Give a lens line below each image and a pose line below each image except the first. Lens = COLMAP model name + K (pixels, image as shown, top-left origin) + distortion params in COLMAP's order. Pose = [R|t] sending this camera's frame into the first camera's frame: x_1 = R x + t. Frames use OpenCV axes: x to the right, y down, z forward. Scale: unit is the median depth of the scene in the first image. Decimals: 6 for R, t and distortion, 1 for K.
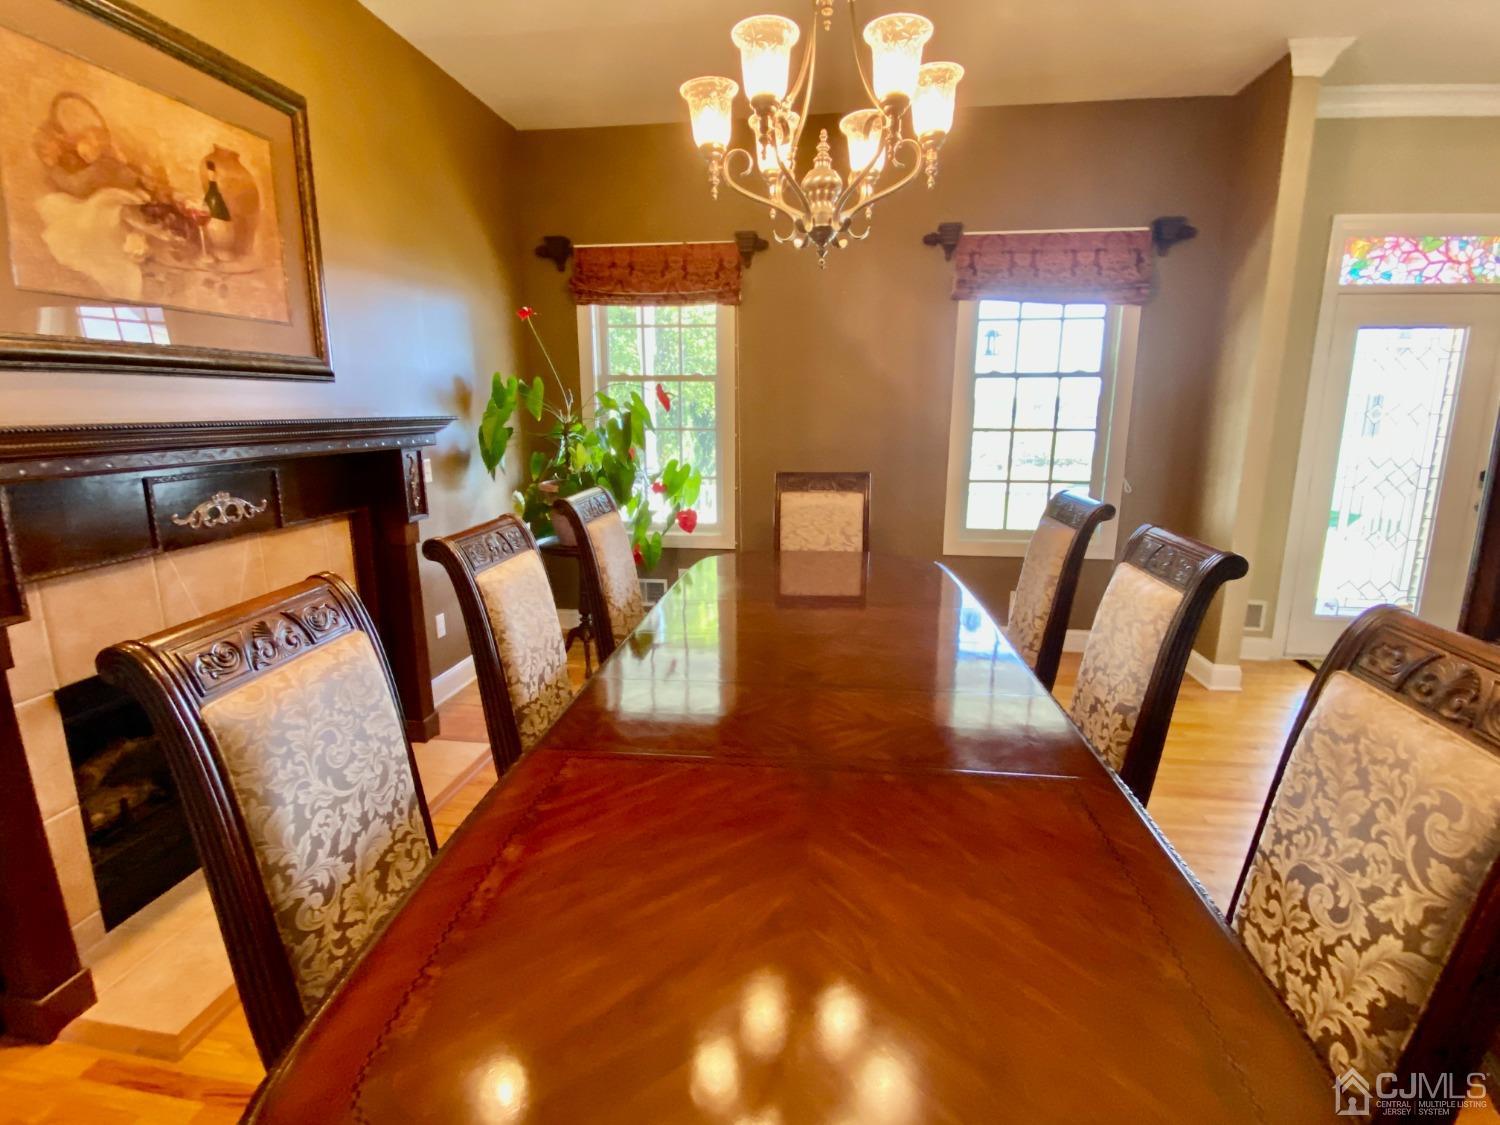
lens RADIAL K [[738.1, 0, 734.7], [0, 738.1, 563.6], [0, 0, 1]] dist [-0.023603, -0.005726]
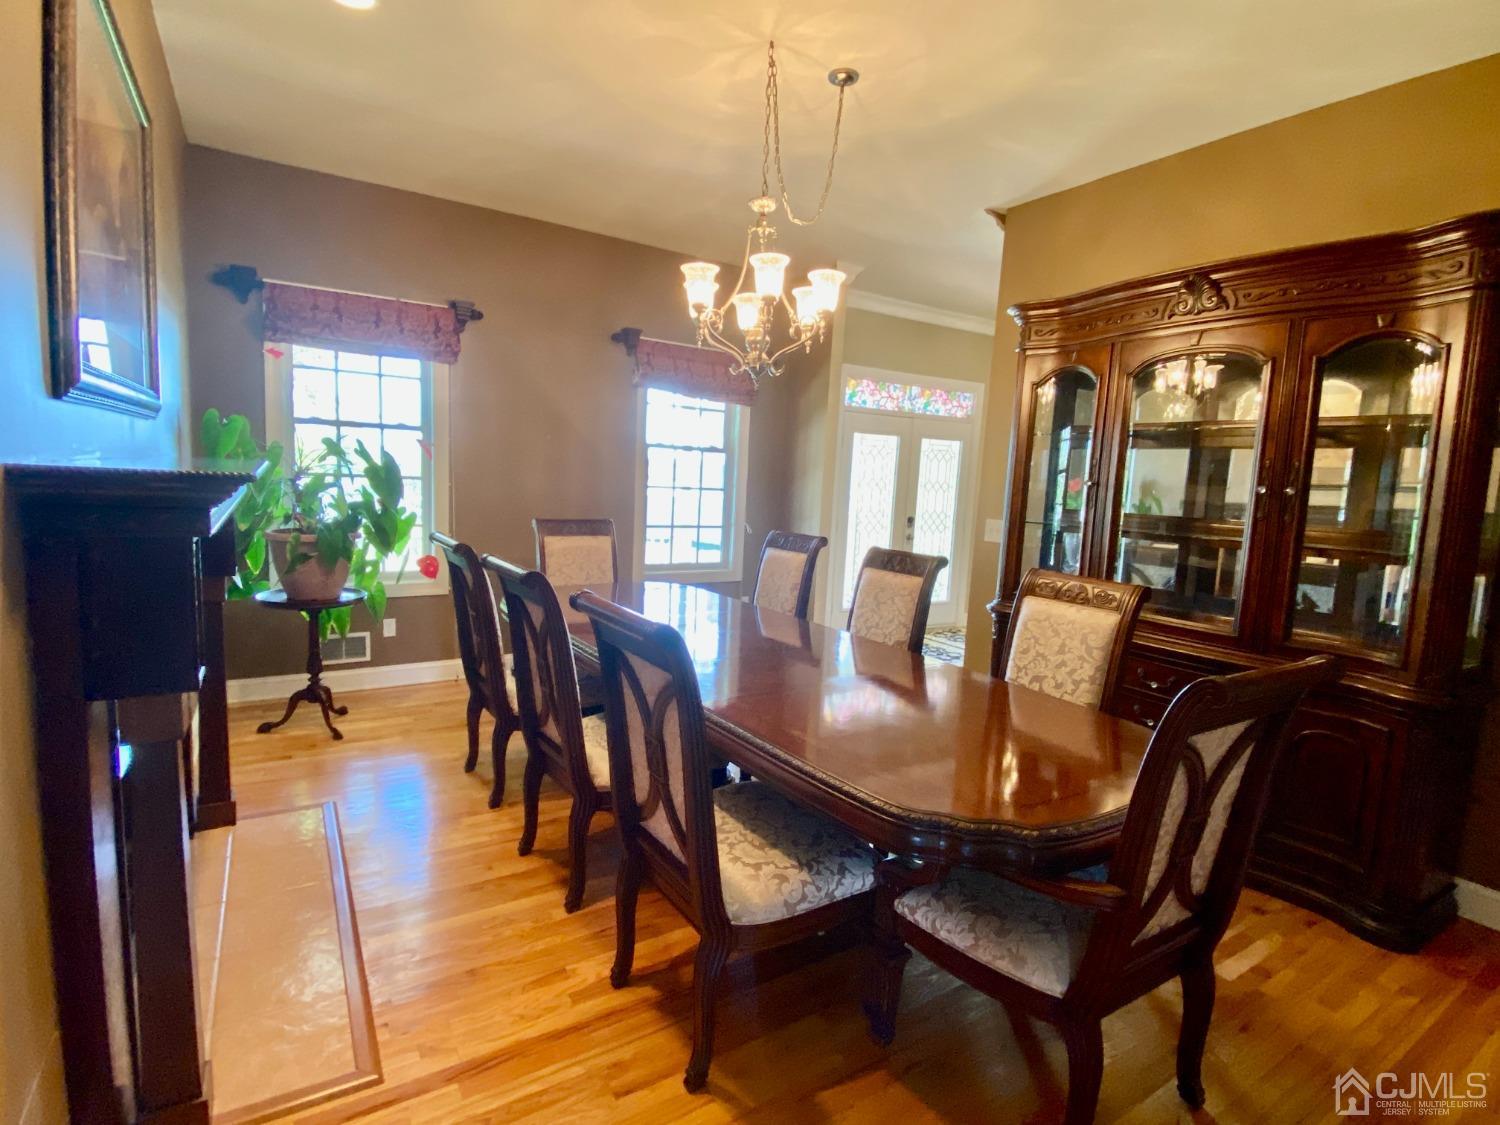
lens RADIAL K [[738.1, 0, 740.8], [0, 738.1, 564.0], [0, 0, 1]] dist [-0.023603, -0.005726]
pose [[0.740674, -0.040590, 0.670638, -1.481101], [0.088360, 0.995388, -0.037343, 0.050591], [-0.666029, 0.086917, 0.740844, -0.178253]]
